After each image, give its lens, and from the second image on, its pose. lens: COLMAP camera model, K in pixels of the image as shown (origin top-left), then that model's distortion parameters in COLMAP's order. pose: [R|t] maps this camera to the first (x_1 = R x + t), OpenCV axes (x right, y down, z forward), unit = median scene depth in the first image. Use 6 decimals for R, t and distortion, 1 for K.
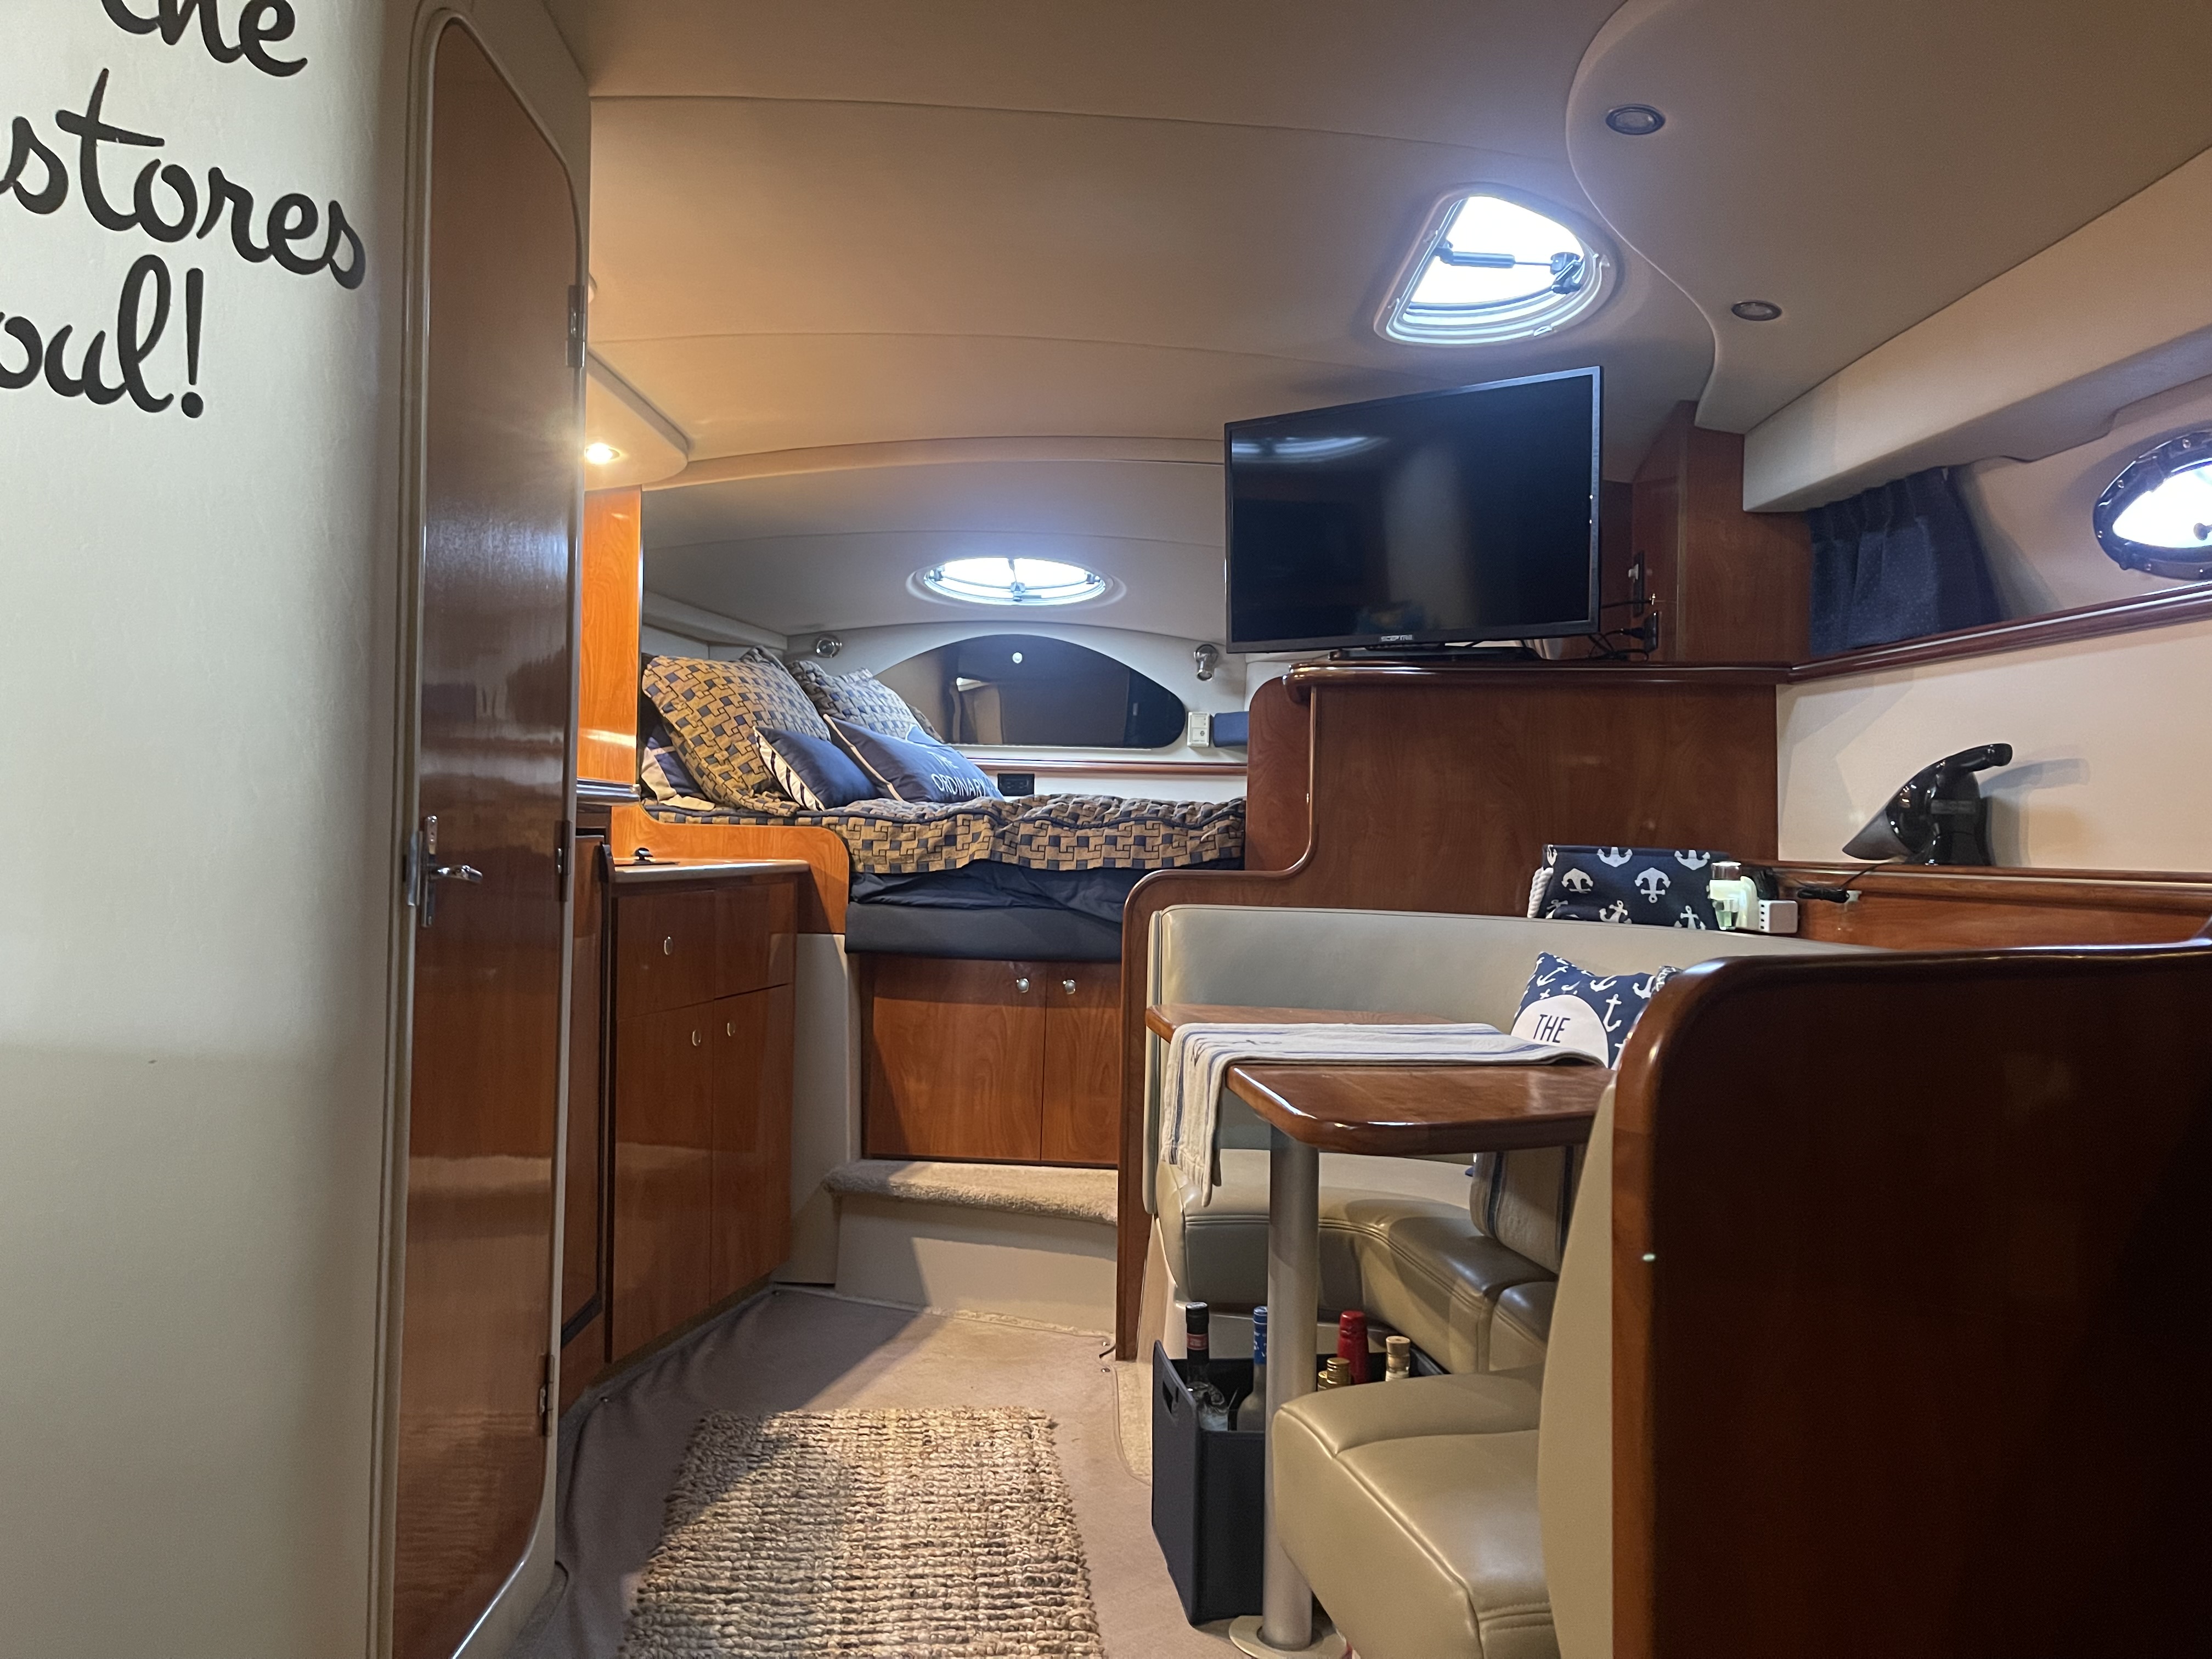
lens RADIAL K [[1705.6, 0, 1123.4], [0, 1705.6, 842.3], [0, 0, 1]] dist [0.155661, -0.176401]
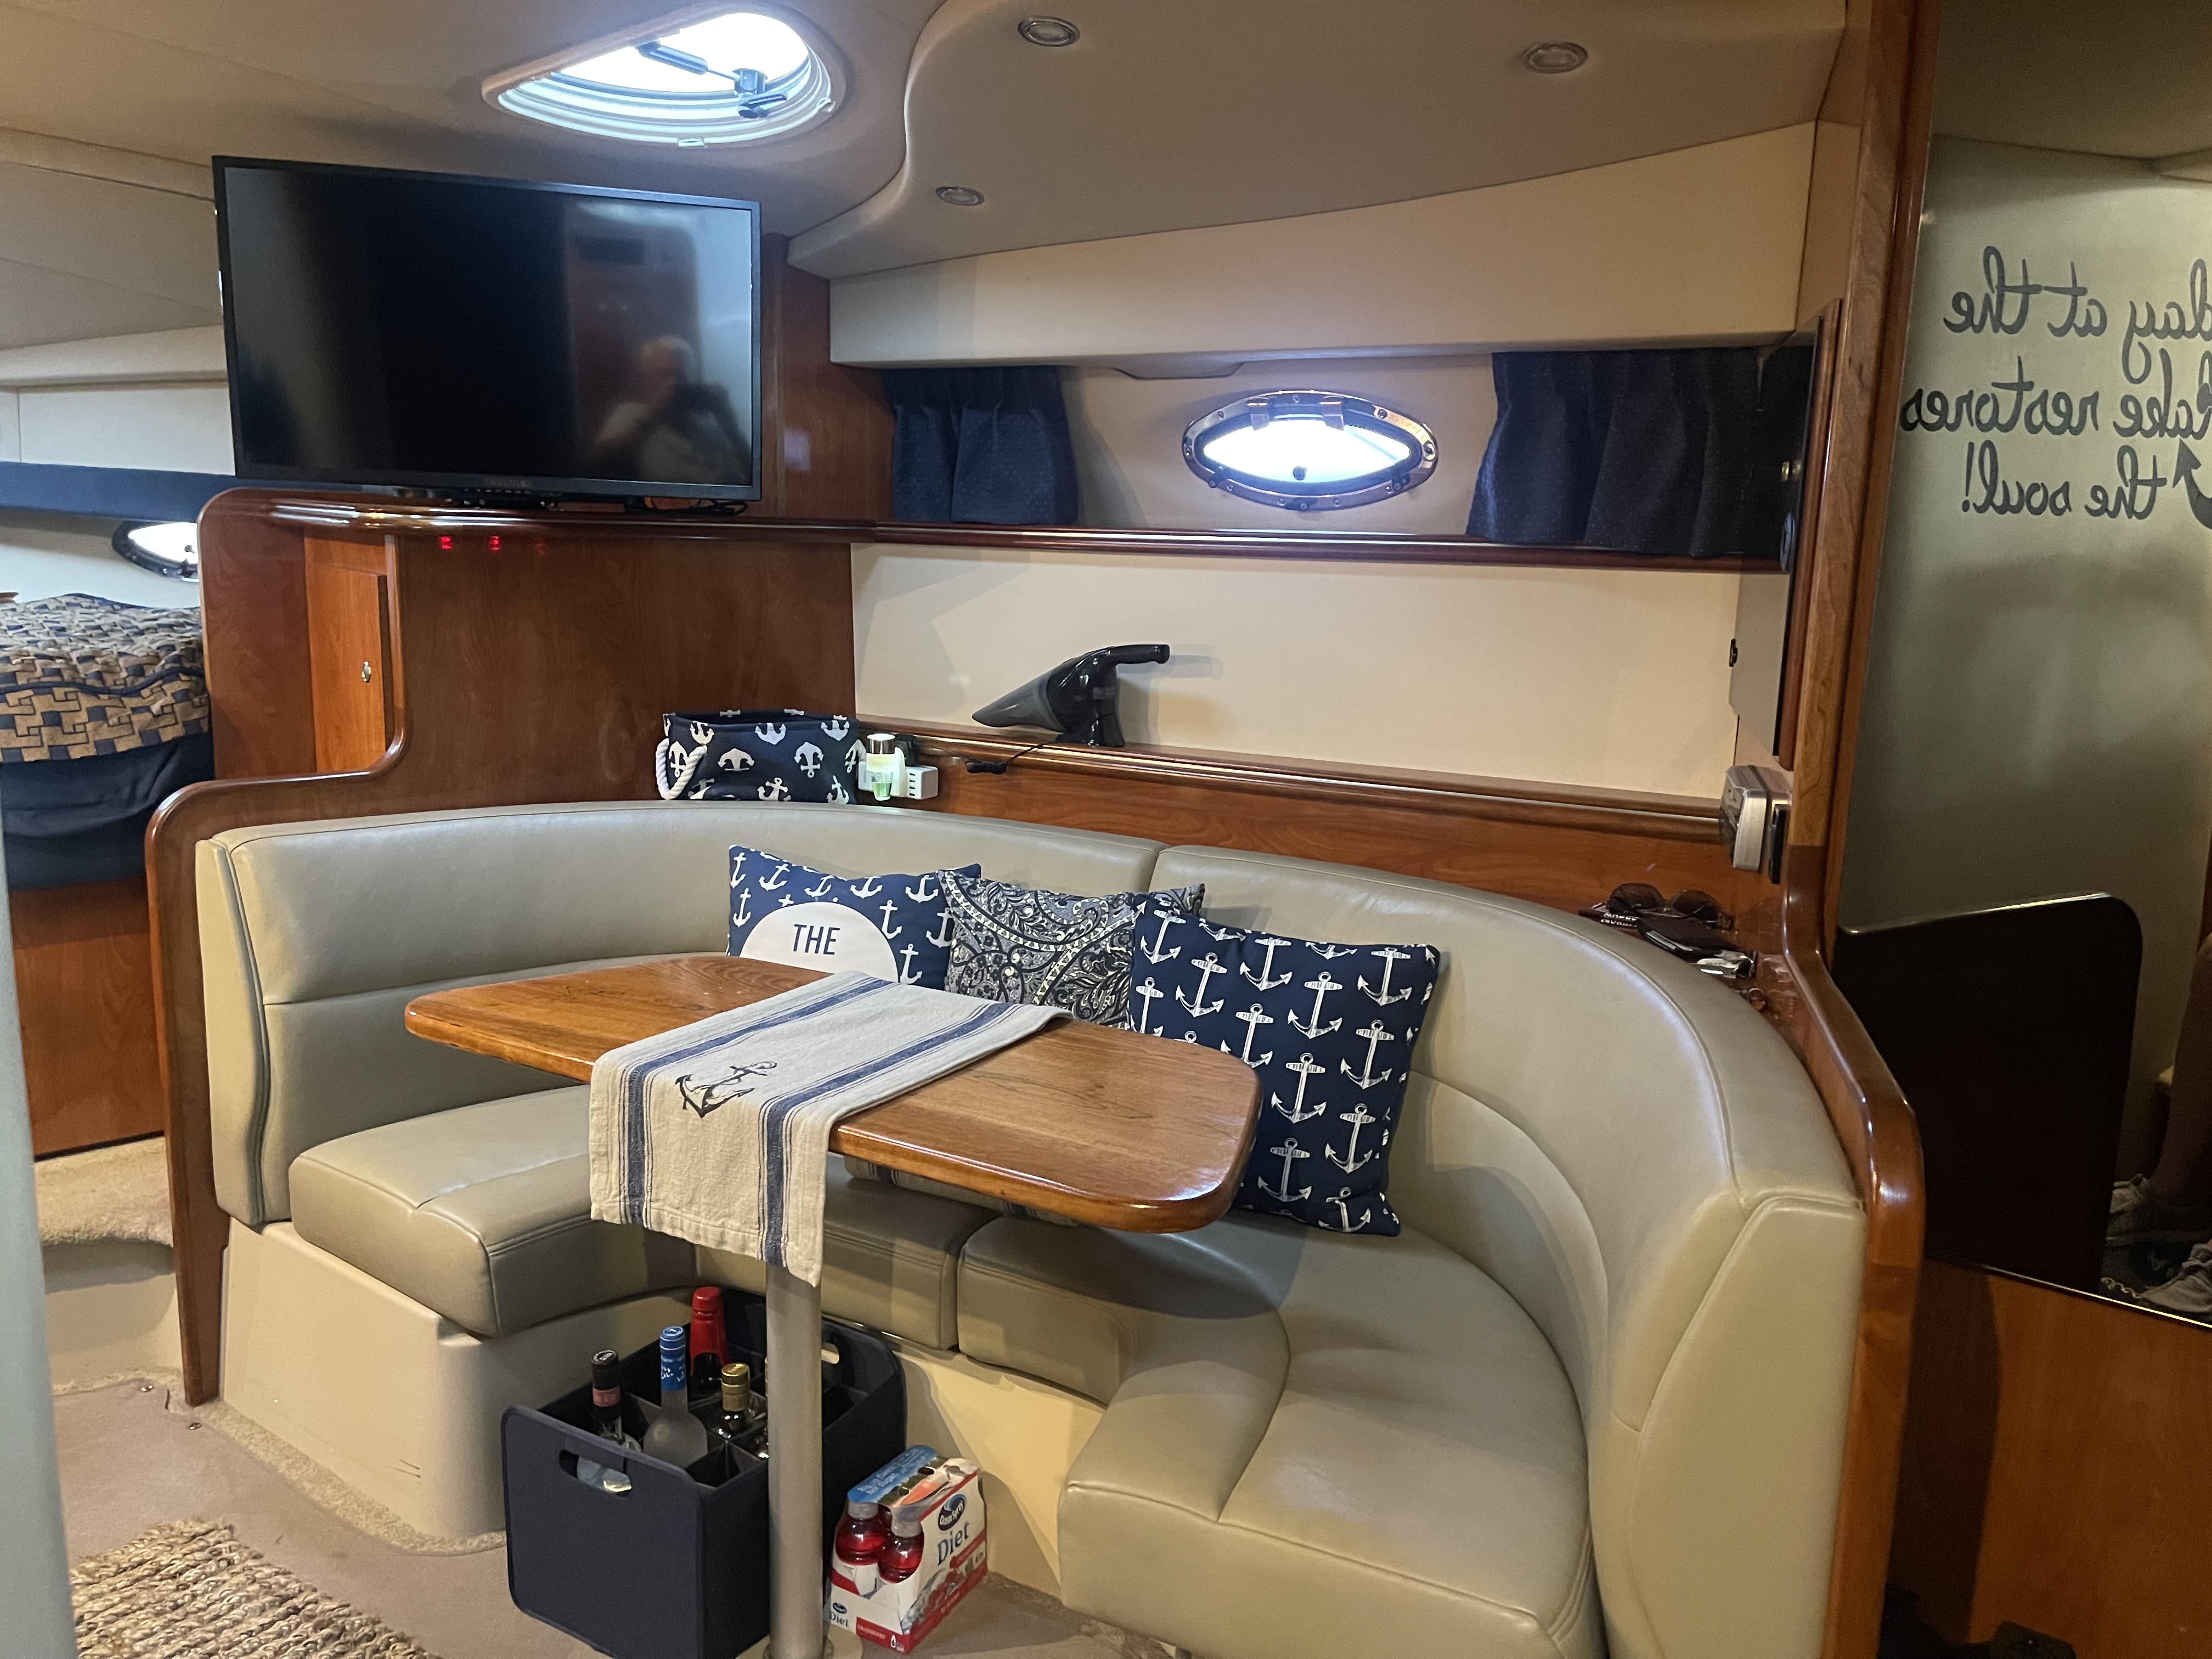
lens RADIAL K [[1705.6, 0, 1123.4], [0, 1705.6, 842.3], [0, 0, 1]] dist [0.155661, -0.176401]
pose [[0.649517, -0.141215, 0.747118, -0.253627], [-0.011096, 0.980737, 0.195019, -0.097661], [-0.760266, -0.134958, 0.635439, 0.181983]]
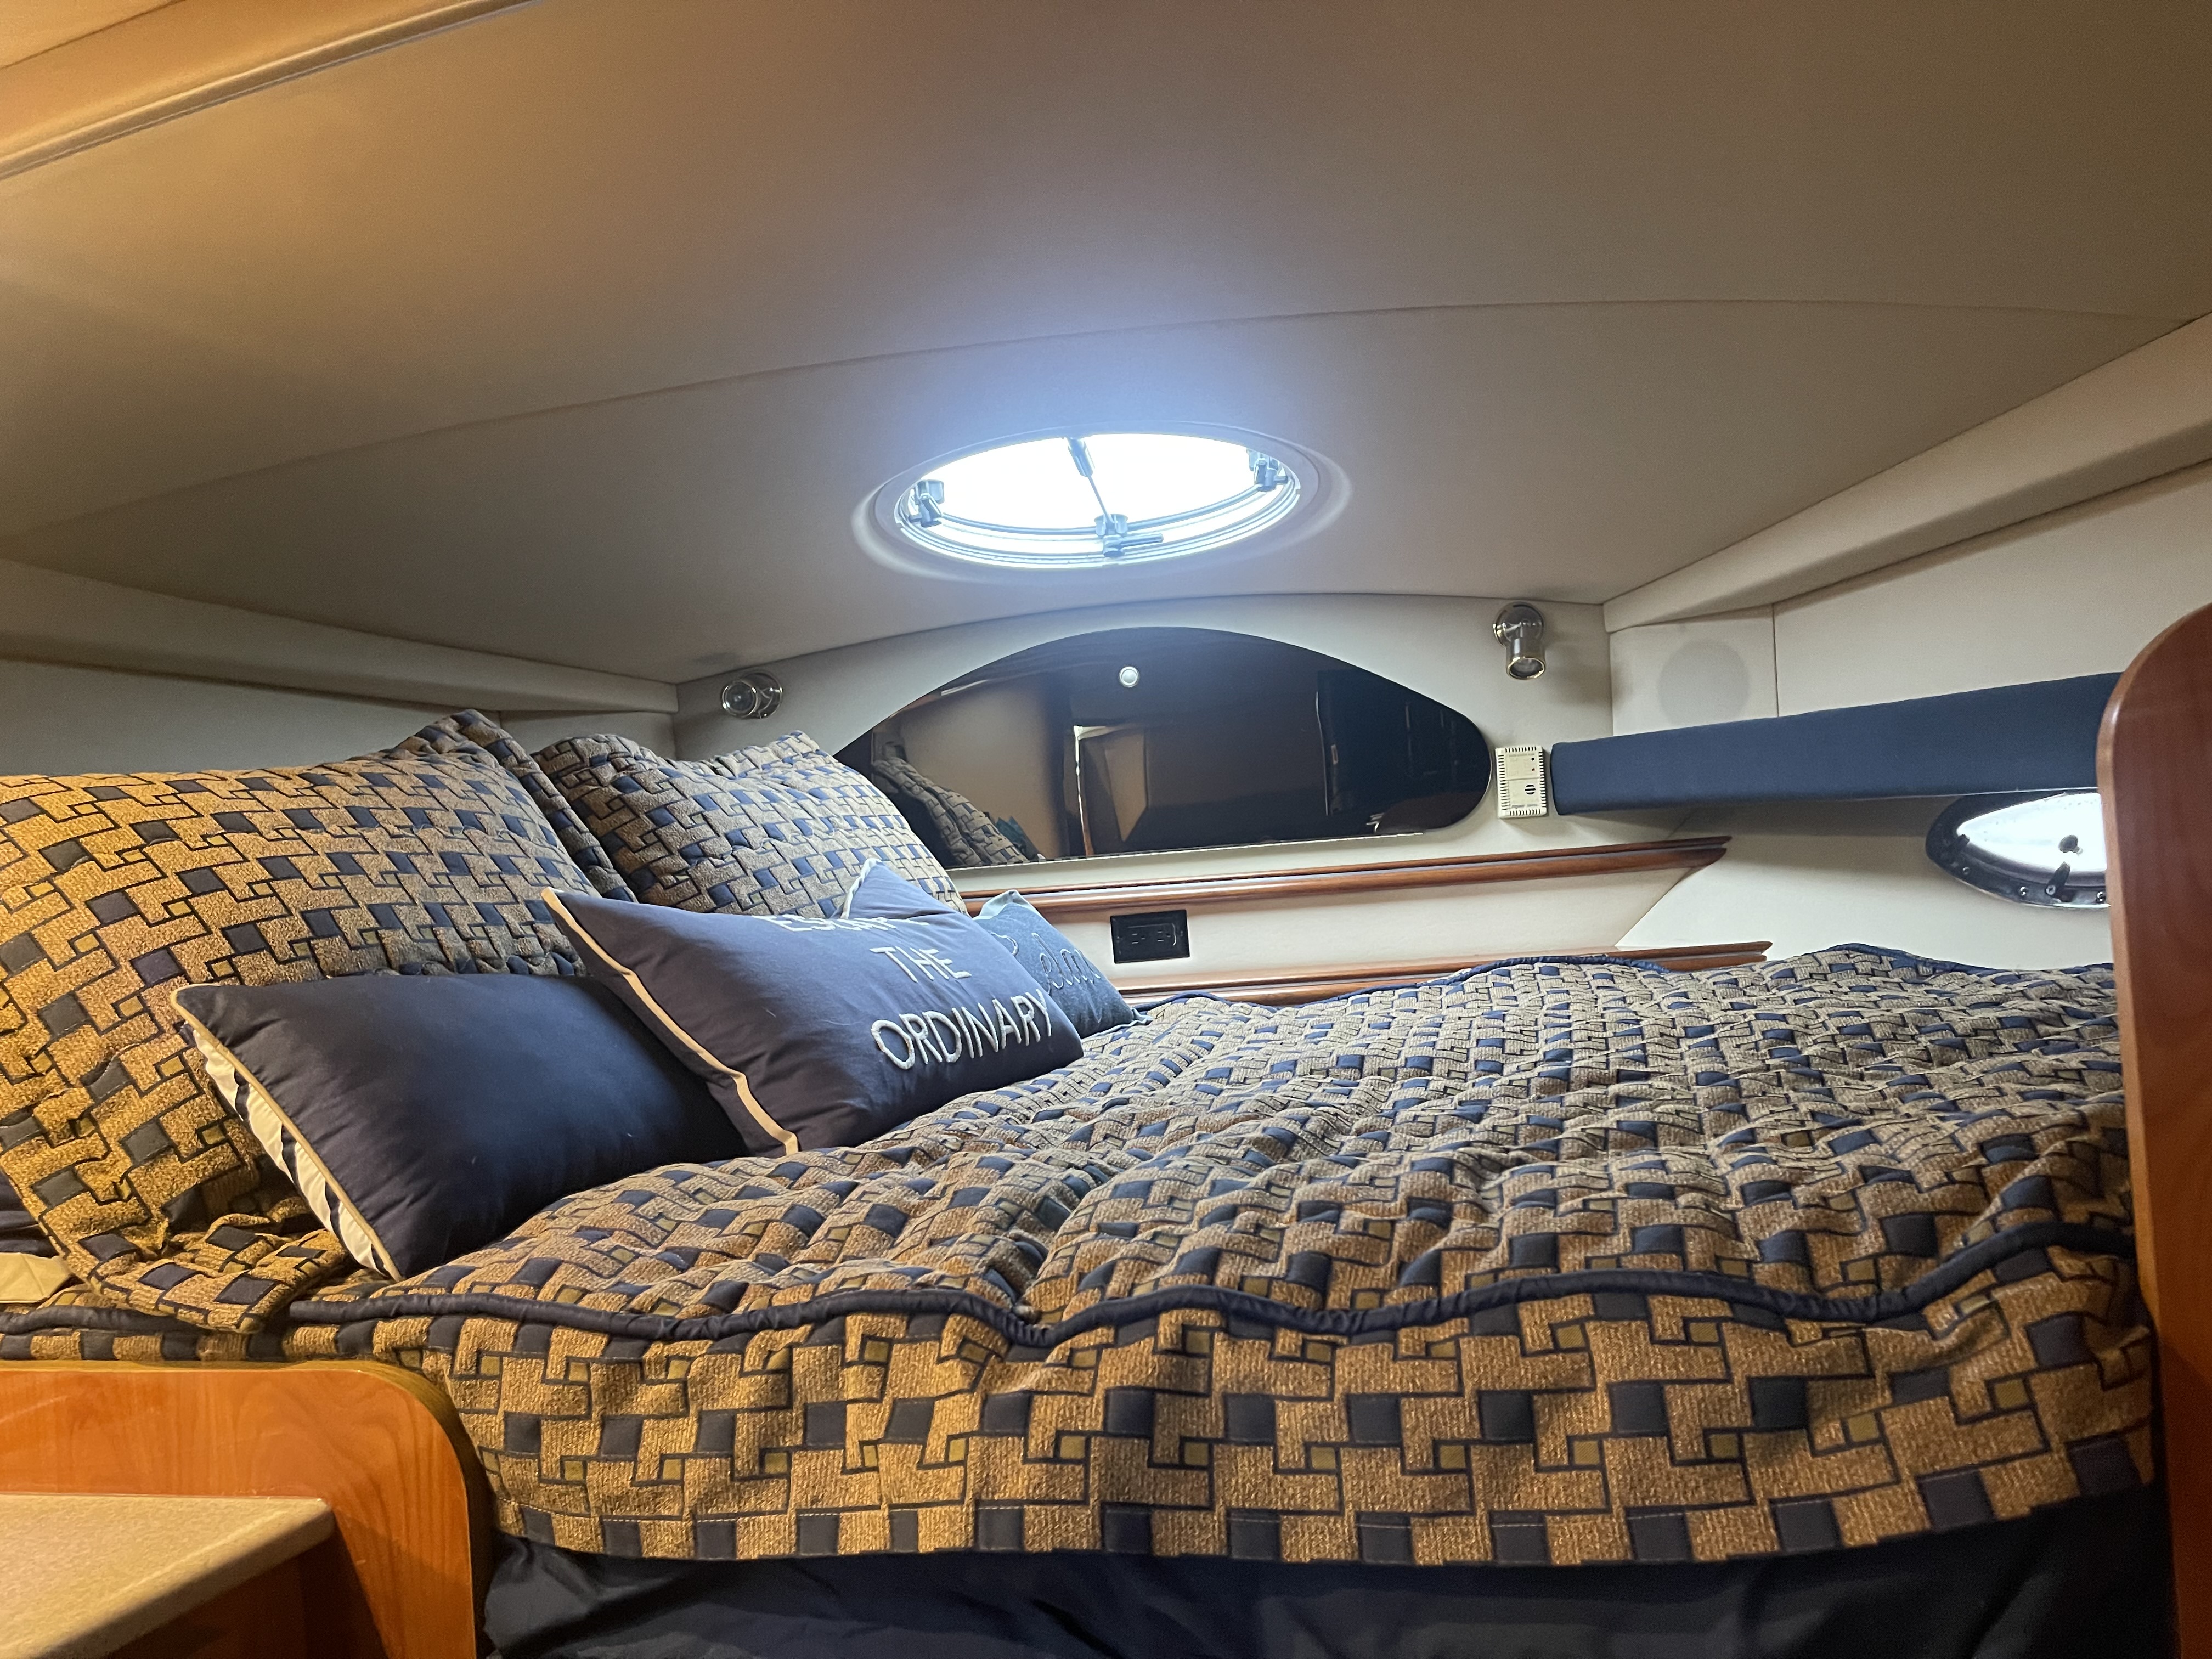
lens RADIAL K [[1705.6, 0, 1123.4], [0, 1705.6, 842.3], [0, 0, 1]] dist [0.155661, -0.176401]
pose [[0.989203, -0.099471, -0.107624, -0.023334], [0.097679, 0.994979, -0.021812, -0.073983], [0.109253, 0.011064, 0.993952, 0.760890]]
